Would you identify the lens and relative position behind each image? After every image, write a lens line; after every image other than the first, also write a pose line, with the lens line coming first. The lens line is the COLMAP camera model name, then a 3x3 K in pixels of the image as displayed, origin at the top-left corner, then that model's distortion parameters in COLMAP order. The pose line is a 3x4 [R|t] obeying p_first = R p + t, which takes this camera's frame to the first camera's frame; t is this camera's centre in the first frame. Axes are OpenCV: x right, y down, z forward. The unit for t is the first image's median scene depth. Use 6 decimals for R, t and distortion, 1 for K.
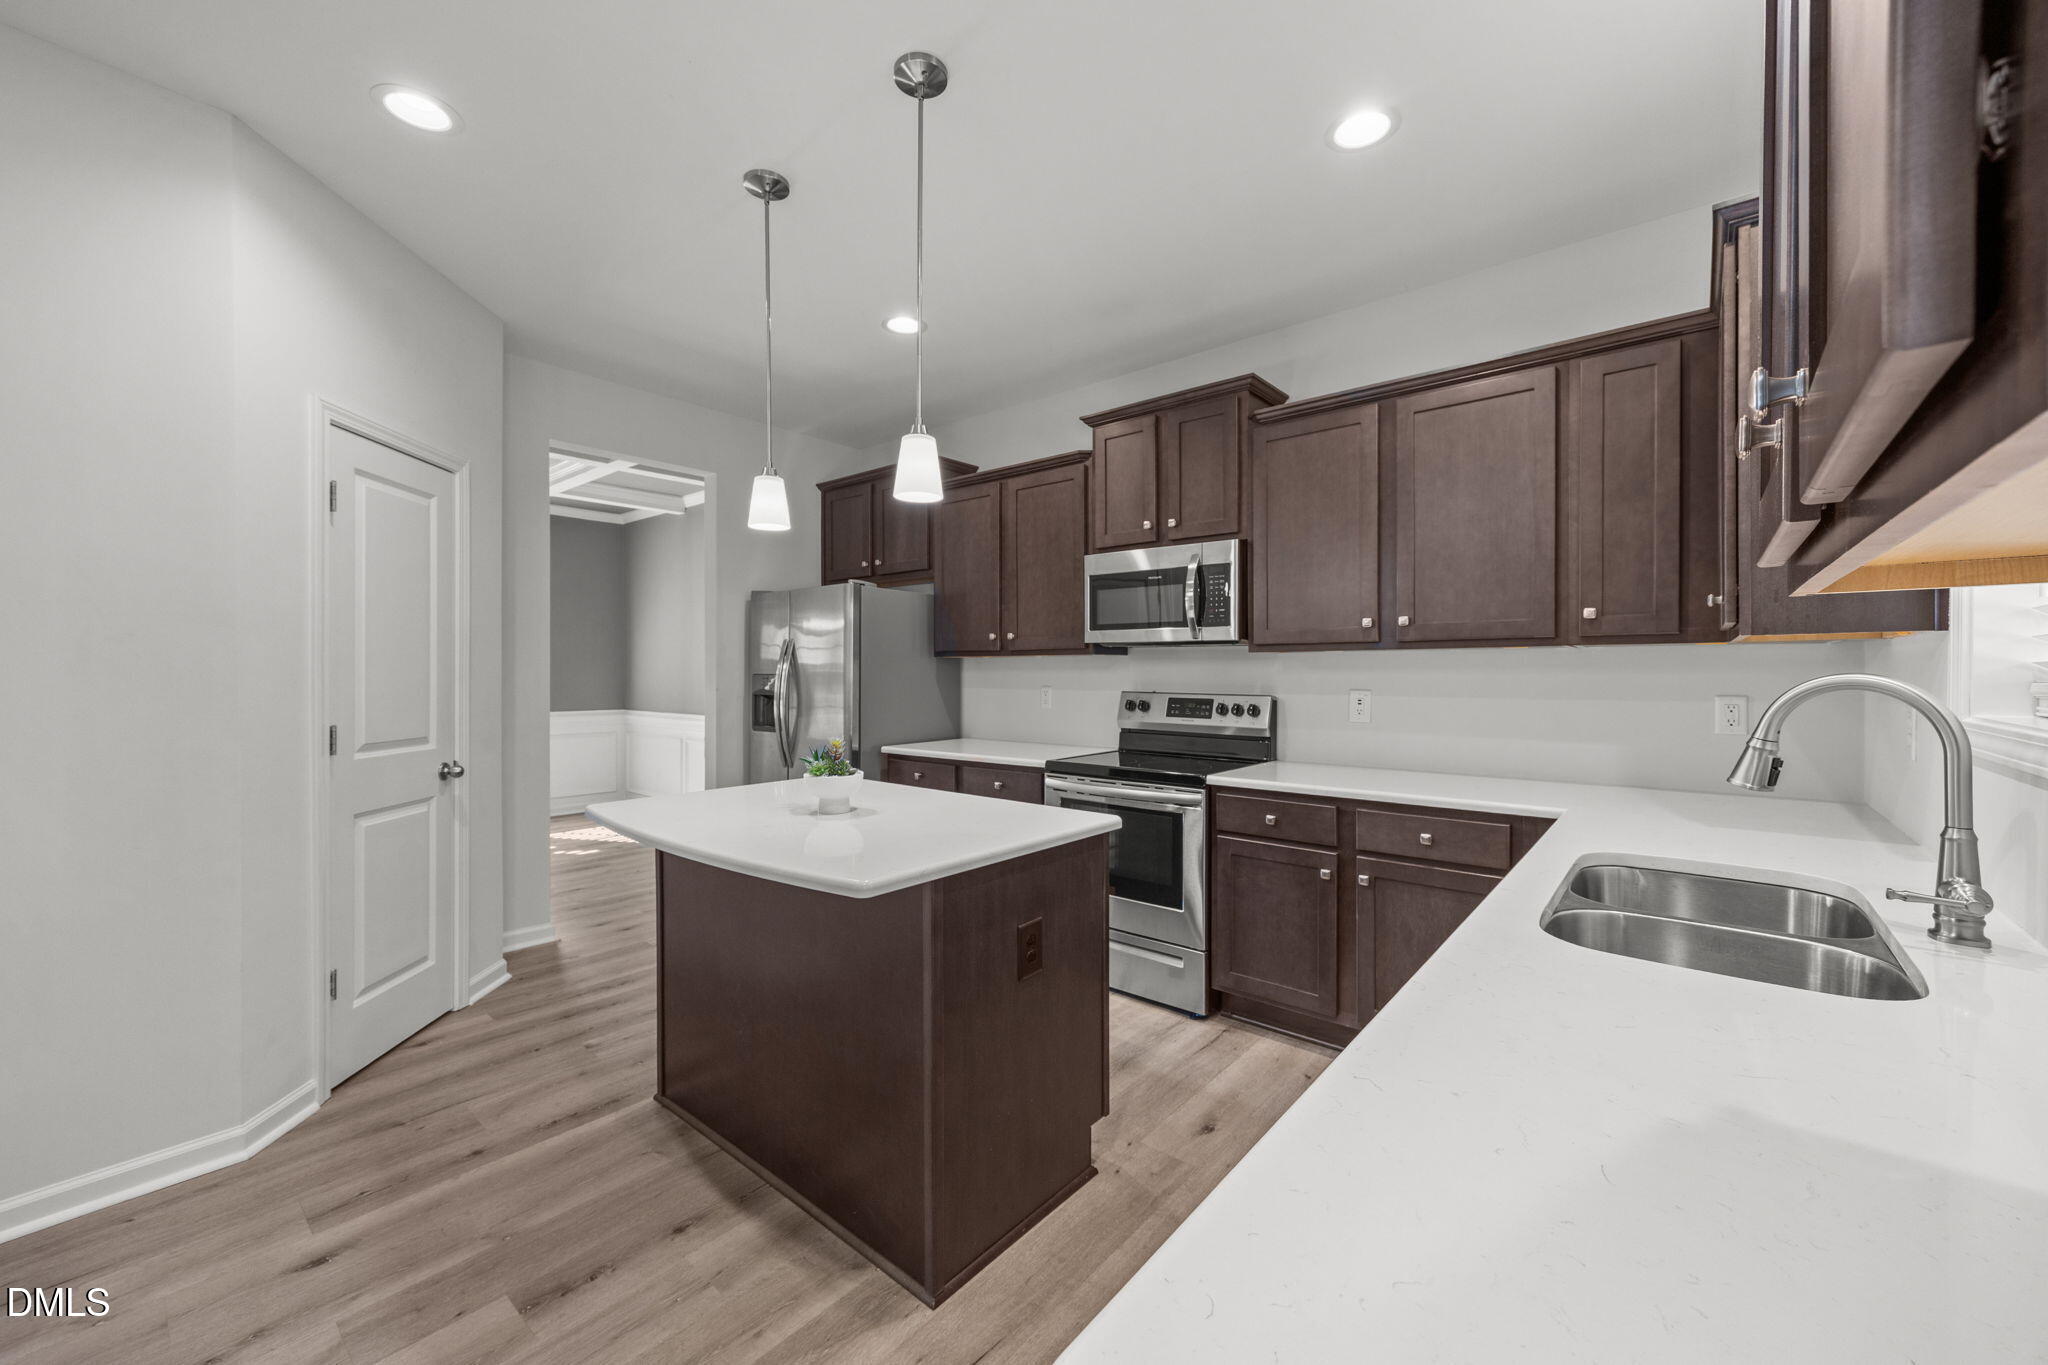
lens RADIAL K [[790.6, 0, 1032.3], [0, 790.6, 681.1], [0, 0, 1]] dist [-0.001324, -0.000226]
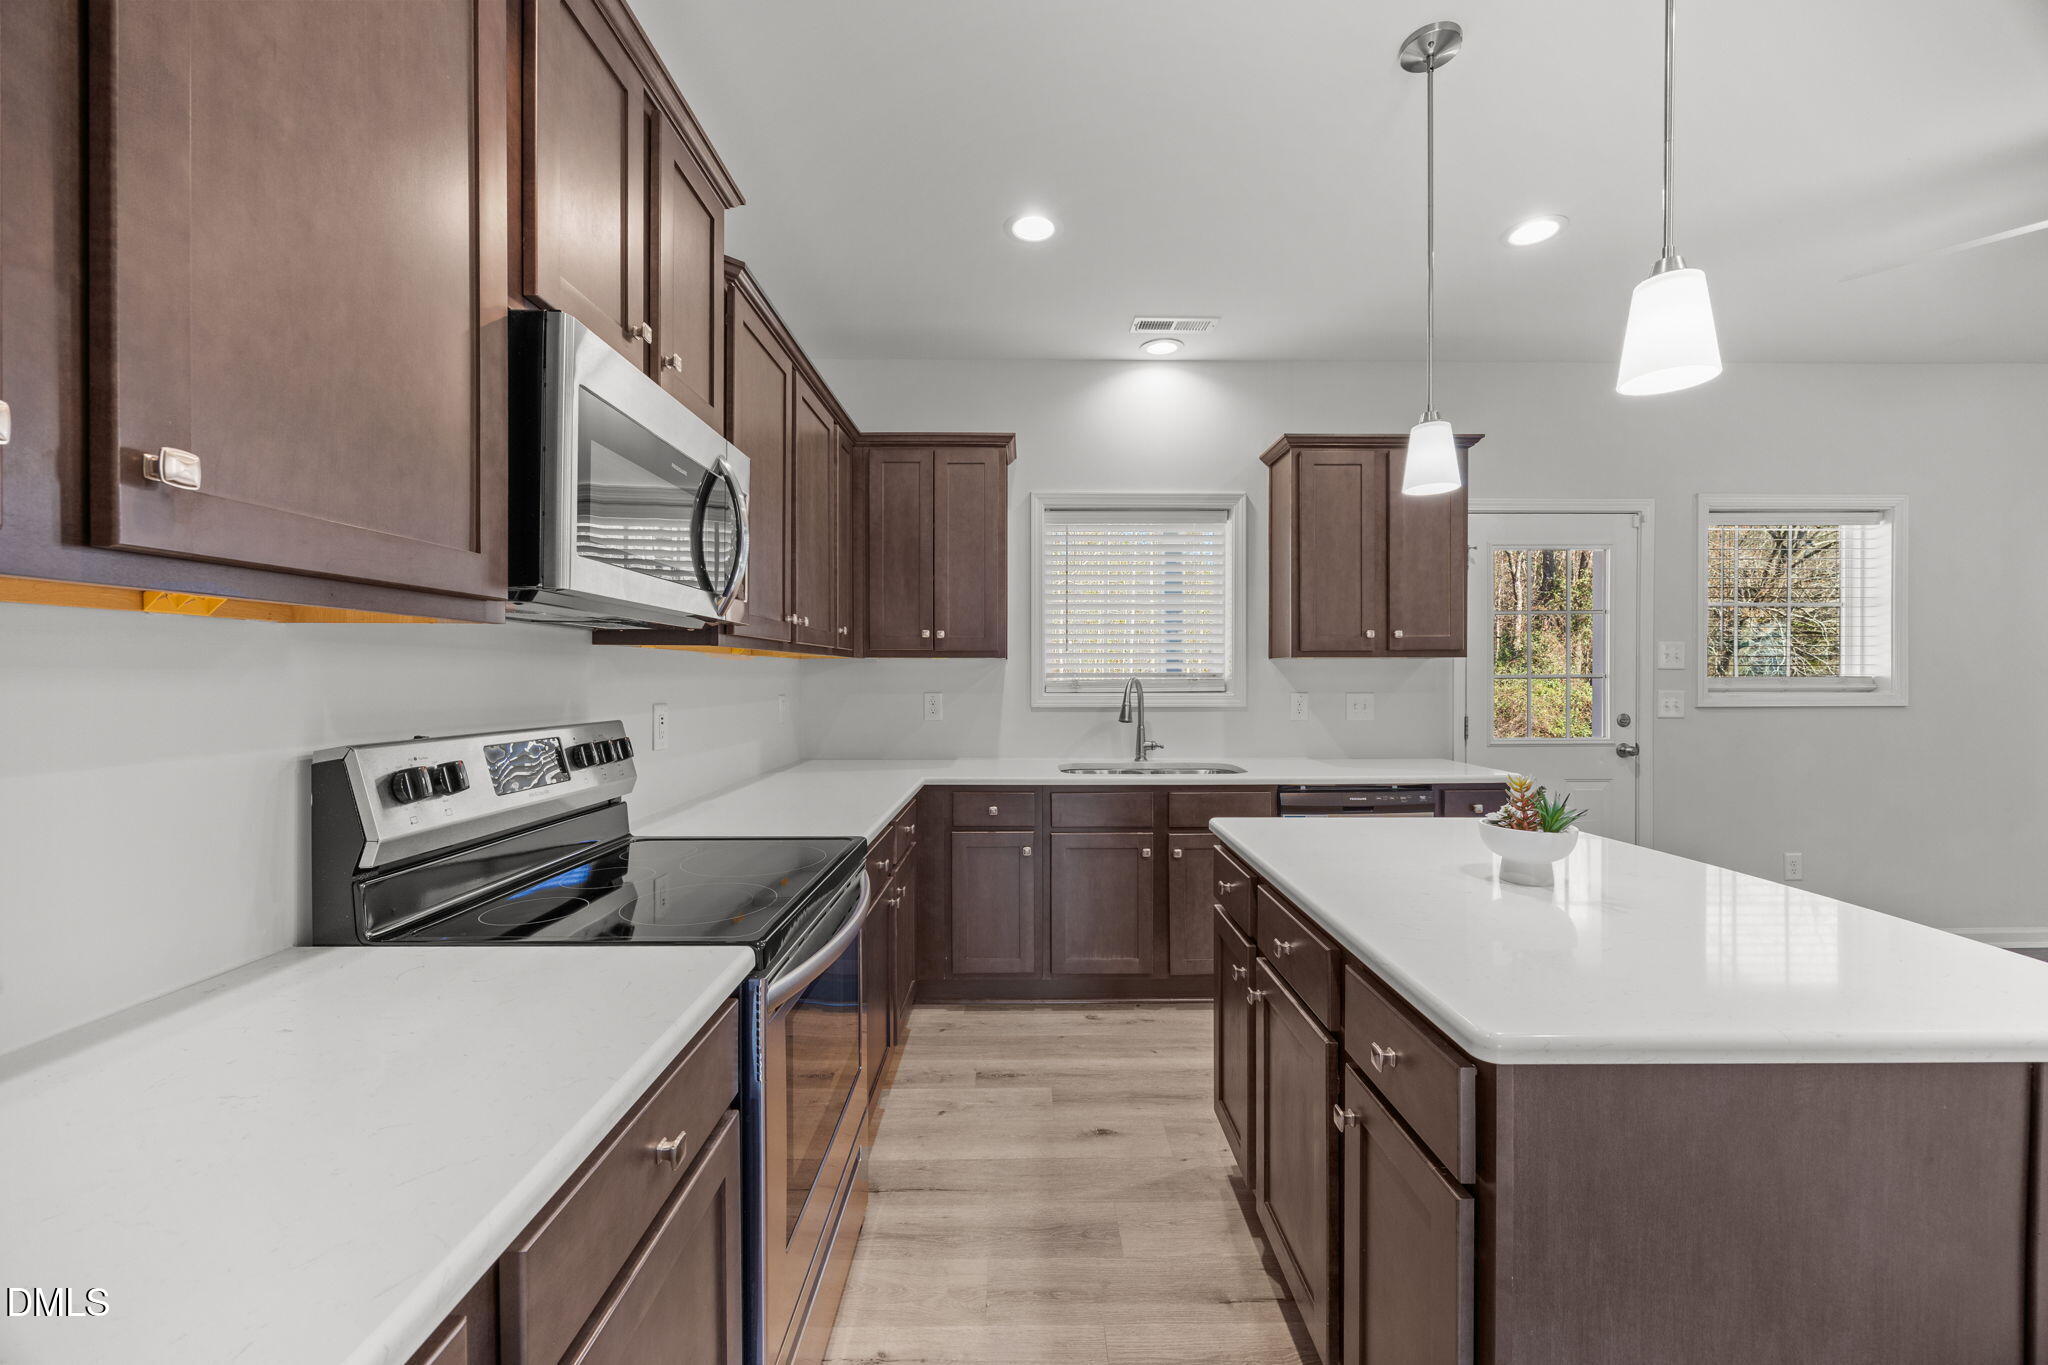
lens RADIAL K [[781.4, 0, 1031.7], [0, 781.4, 681.0], [0, 0, 1]] dist [-0.000724, 0.000054]
pose [[-0.650278, -0.003257, 0.759689, -0.364139], [0.012323, 0.999814, 0.014834, -0.017024], [-0.759596, 0.019008, -0.650117, 1.318618]]
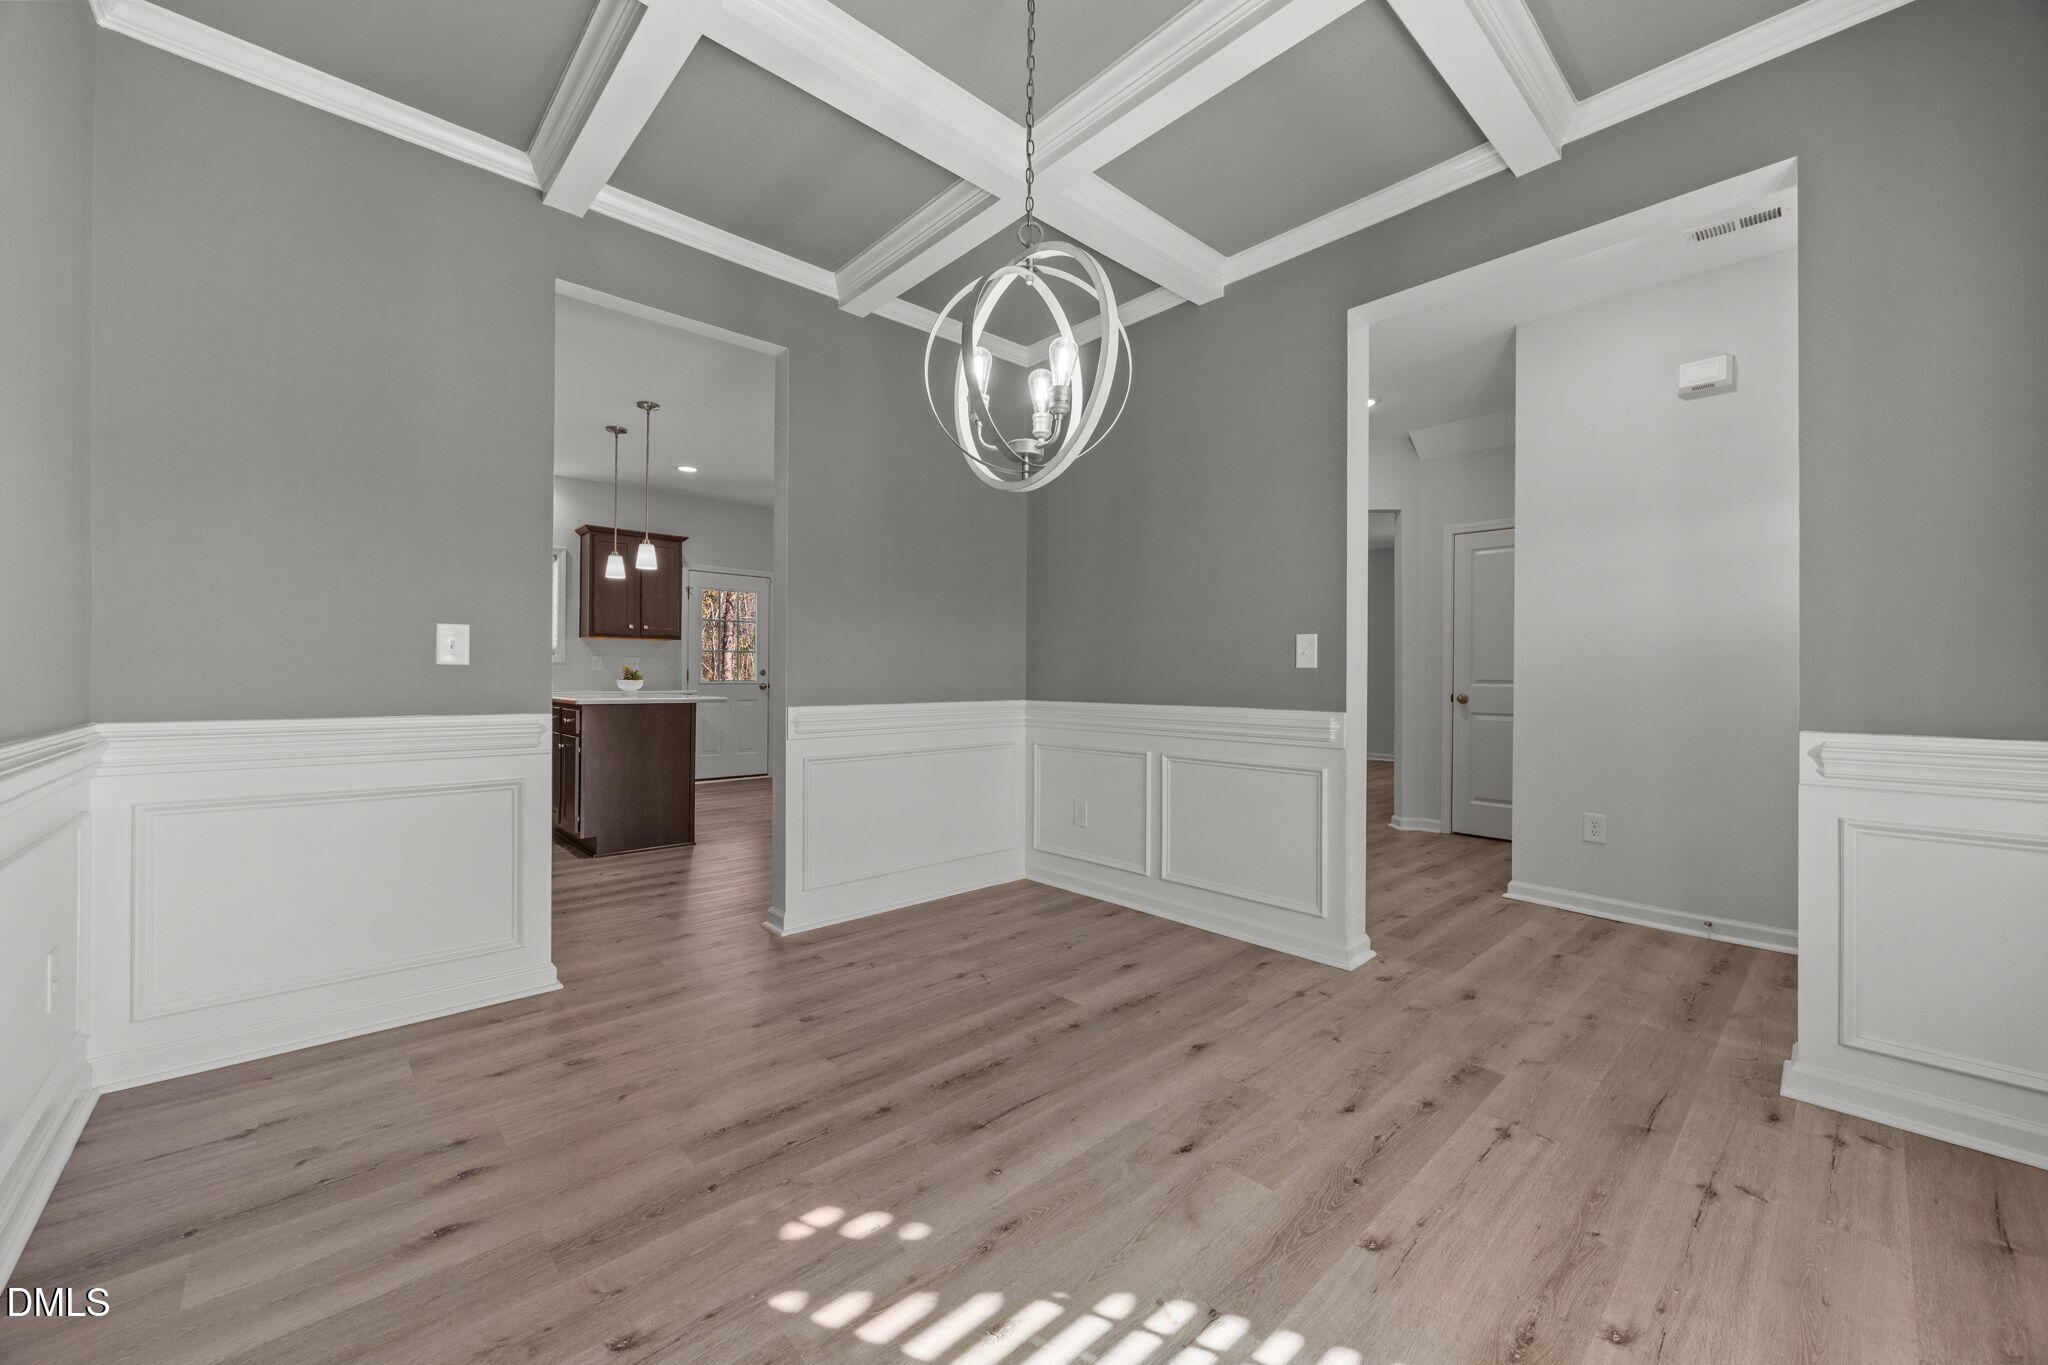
lens RADIAL K [[803.1, 0, 1024.0], [0, 803.1, 682.5], [0, 0, 1]] dist [0.001184, -0.000052]
pose [[-0.992857, -0.005915, 0.119165, -1.278570], [-0.003293, 0.999748, 0.022184, 0.047499], [-0.119266, 0.021633, -0.992627, 2.462030]]
